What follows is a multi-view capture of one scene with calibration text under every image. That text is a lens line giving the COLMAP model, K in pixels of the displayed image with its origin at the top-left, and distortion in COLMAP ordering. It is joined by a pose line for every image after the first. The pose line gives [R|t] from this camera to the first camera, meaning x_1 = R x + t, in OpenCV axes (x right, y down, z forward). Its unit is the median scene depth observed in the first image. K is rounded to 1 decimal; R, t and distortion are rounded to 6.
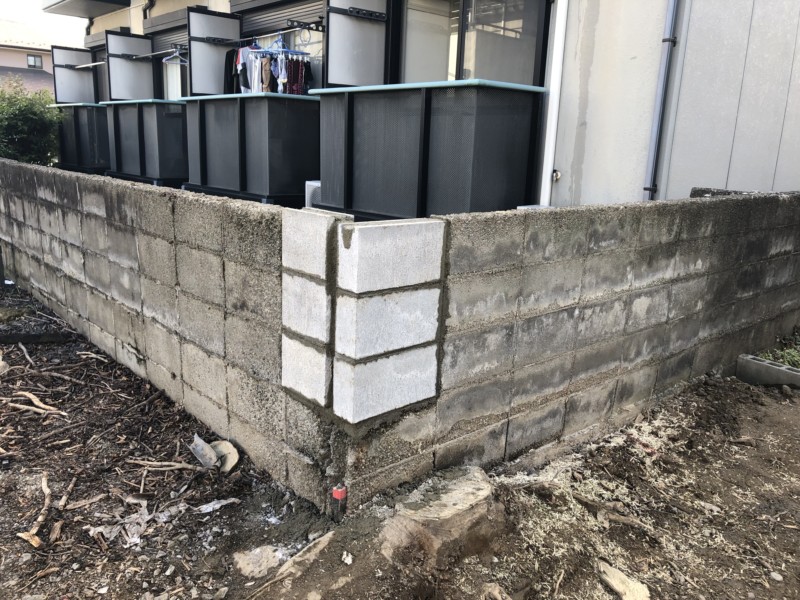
lens RADIAL K [[654.0, 0, 403.2], [0, 654.0, 298.8], [0, 0, 1]] dist [0.028447, -0.014269]
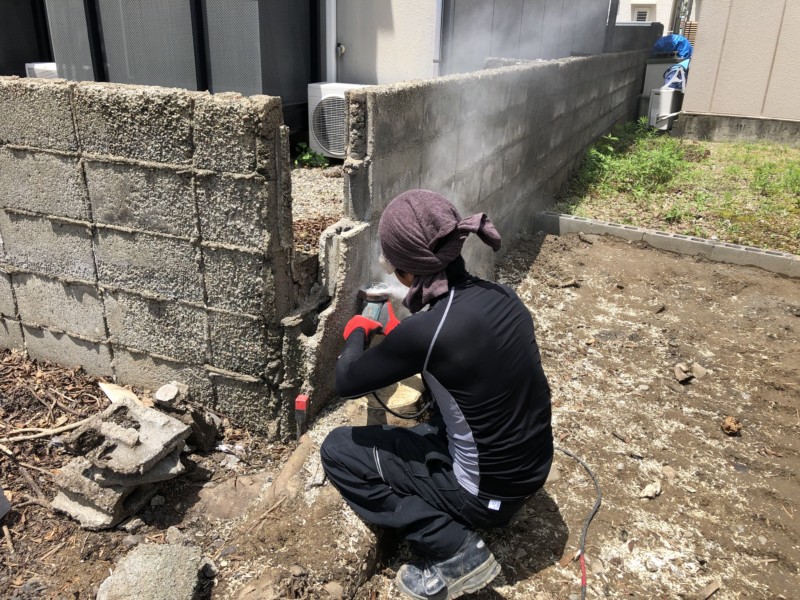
lens RADIAL K [[654.0, 0, 401.0], [0, 654.0, 303.7], [0, 0, 1]] dist [0.028447, -0.014269]
pose [[0.886359, -0.184070, 0.424836, -0.238548], [0.108815, 0.974692, 0.195282, -0.006205], [-0.450030, -0.126861, 0.883956, 0.094080]]
